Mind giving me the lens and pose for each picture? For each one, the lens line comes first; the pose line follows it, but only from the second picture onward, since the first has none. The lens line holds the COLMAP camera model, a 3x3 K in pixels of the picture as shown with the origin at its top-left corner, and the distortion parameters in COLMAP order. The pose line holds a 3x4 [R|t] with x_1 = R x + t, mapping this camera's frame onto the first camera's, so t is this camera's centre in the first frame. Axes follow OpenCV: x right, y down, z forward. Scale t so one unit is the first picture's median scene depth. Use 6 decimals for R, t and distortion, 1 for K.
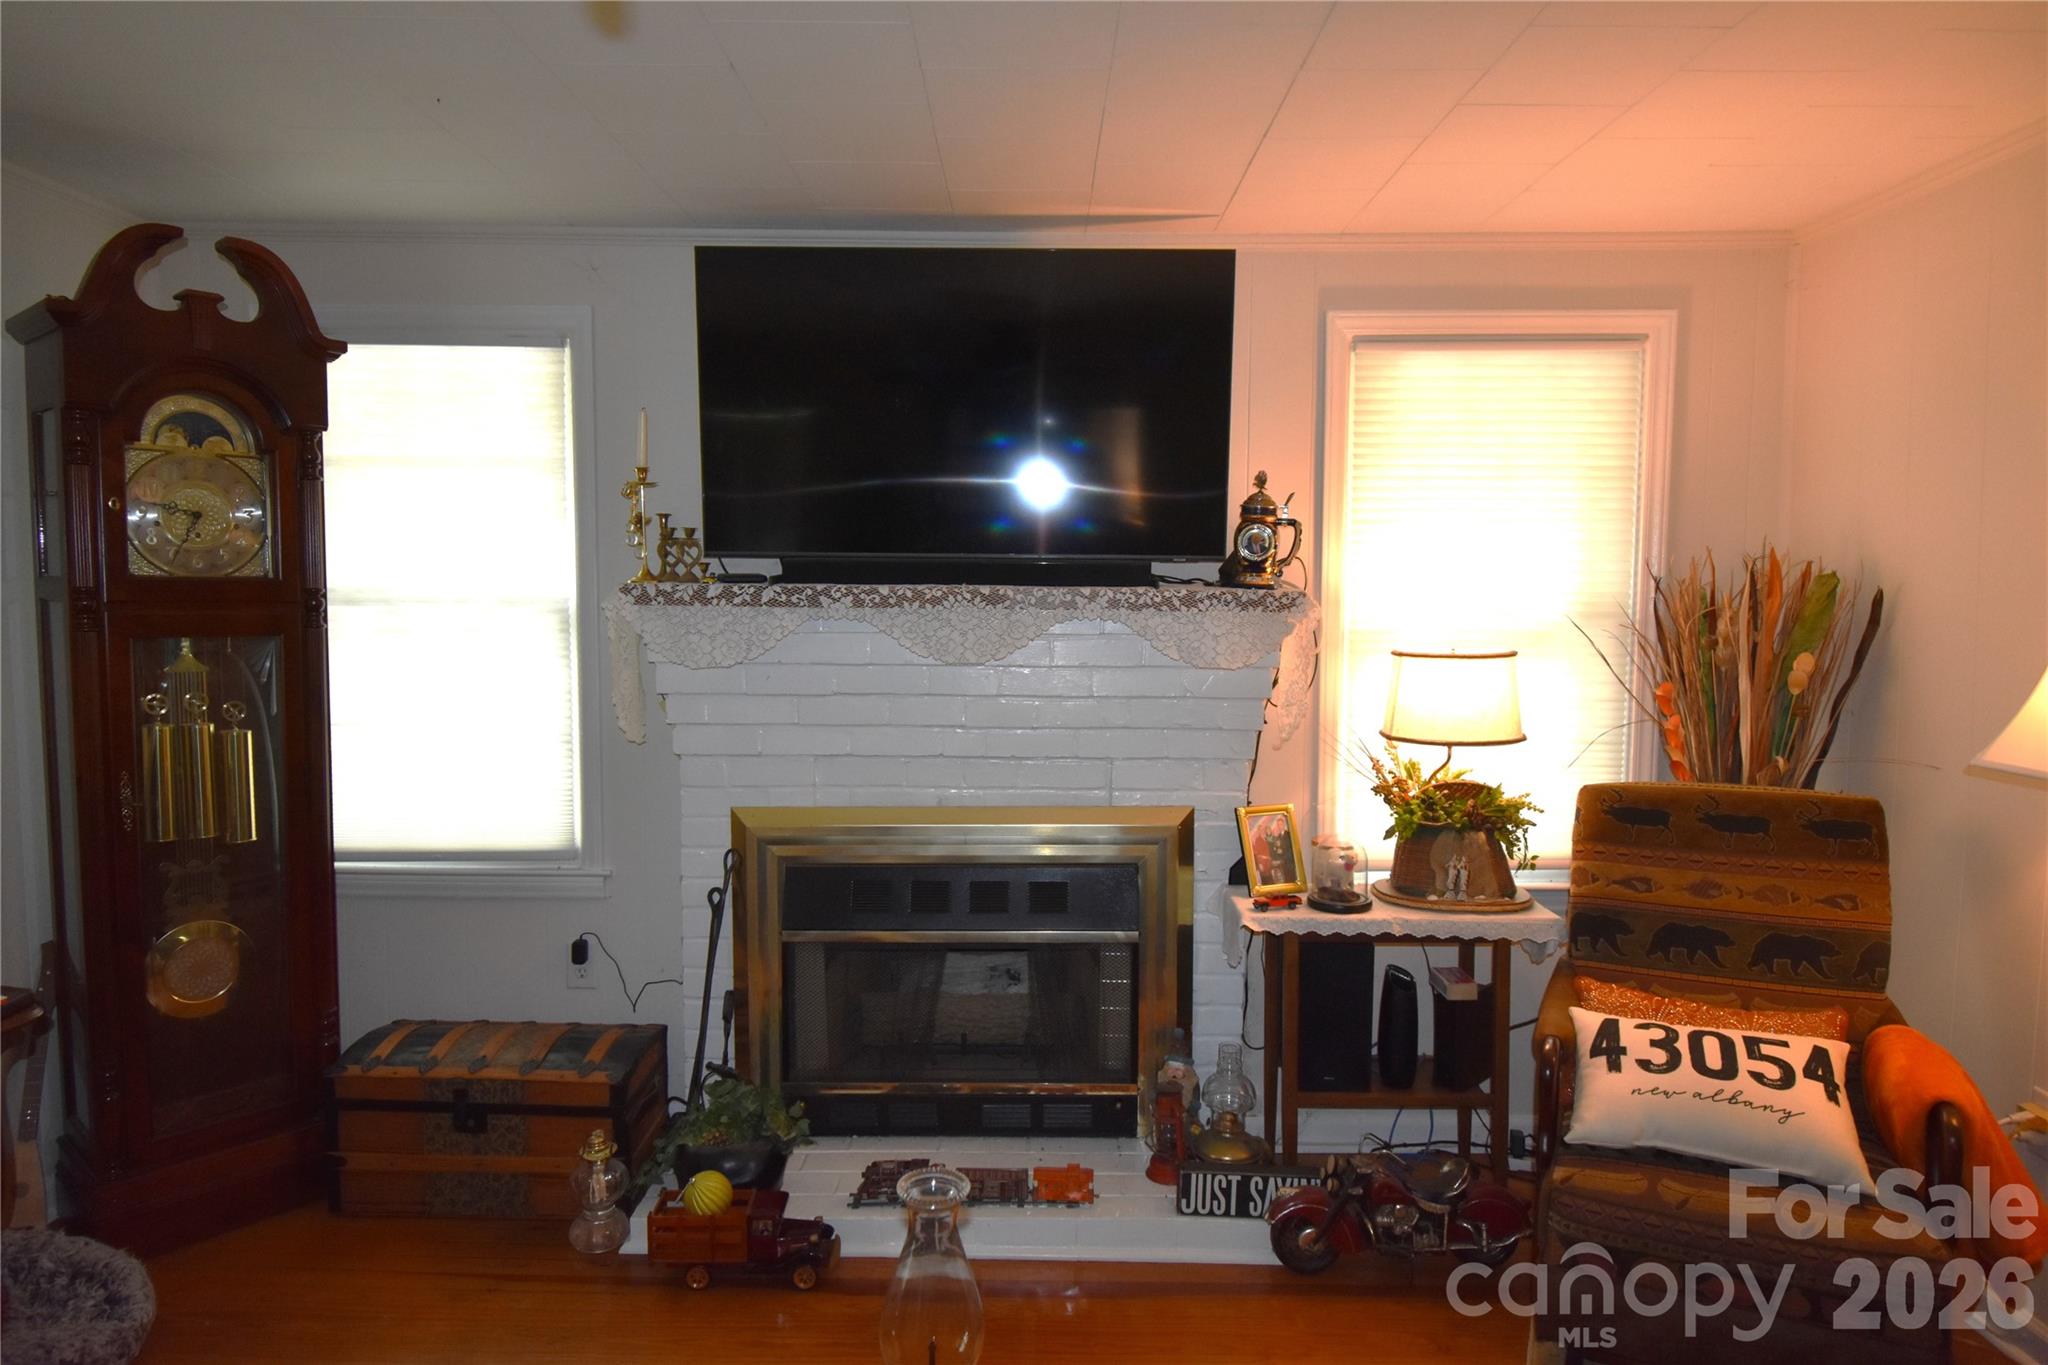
lens RADIAL K [[1207.9, 0, 1032.5], [0, 1207.9, 677.7], [0, 0, 1]] dist [-0.000564, -0.000750]
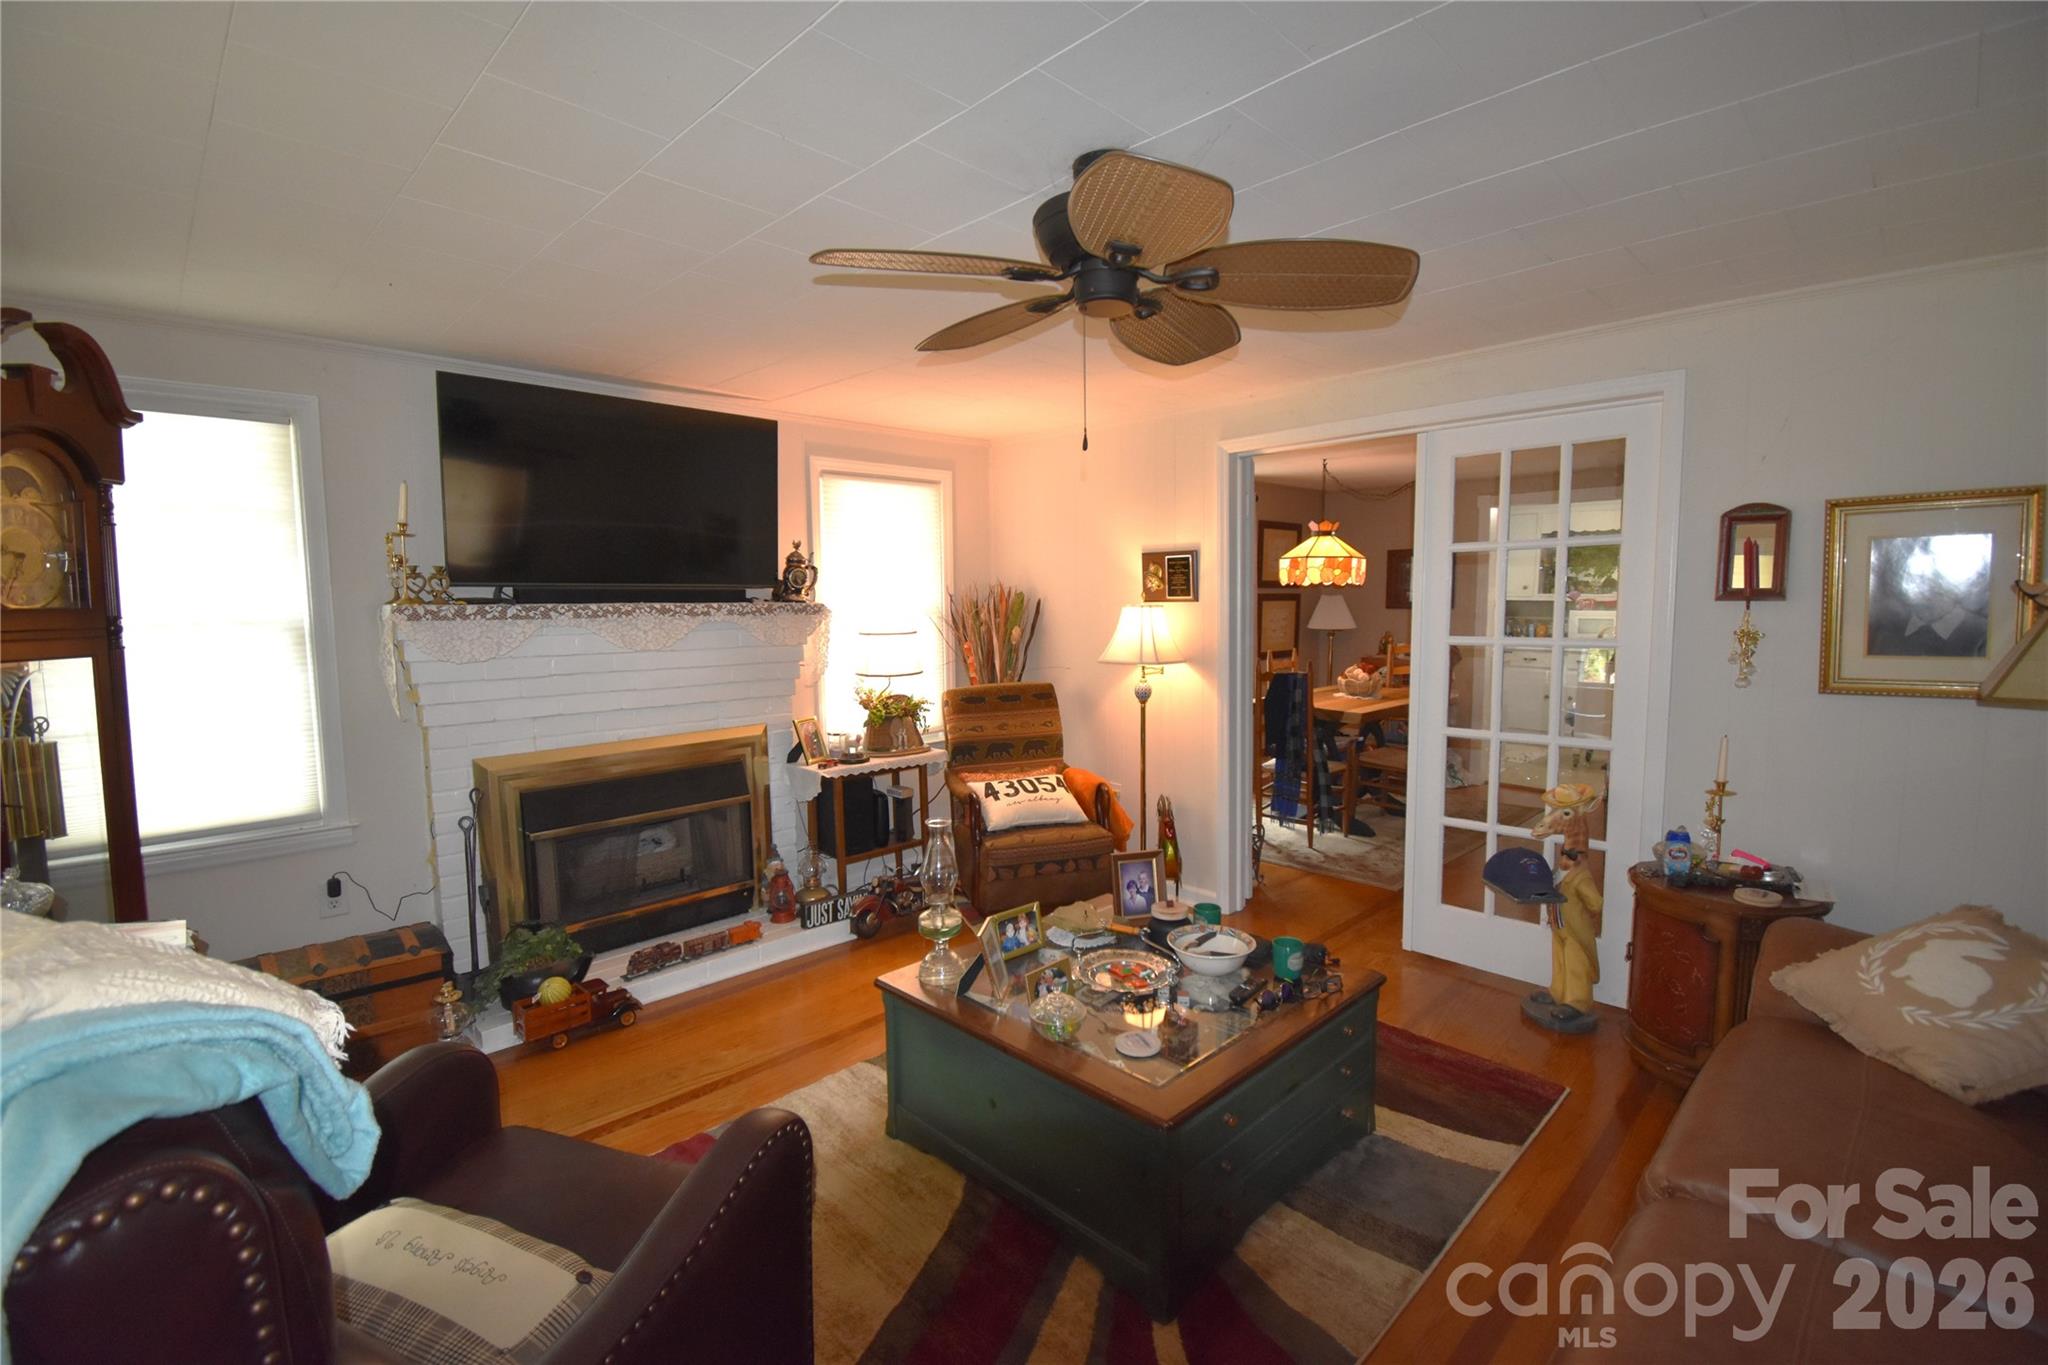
lens RADIAL K [[898.6, 0, 1026.4], [0, 898.6, 681.3], [0, 0, 1]] dist [0.019064, -0.025147]
pose [[0.709281, -0.077516, 0.700651, -0.561965], [0.066587, 0.996859, 0.042880, 0.012498], [-0.701774, 0.016240, 0.712215, -0.252709]]
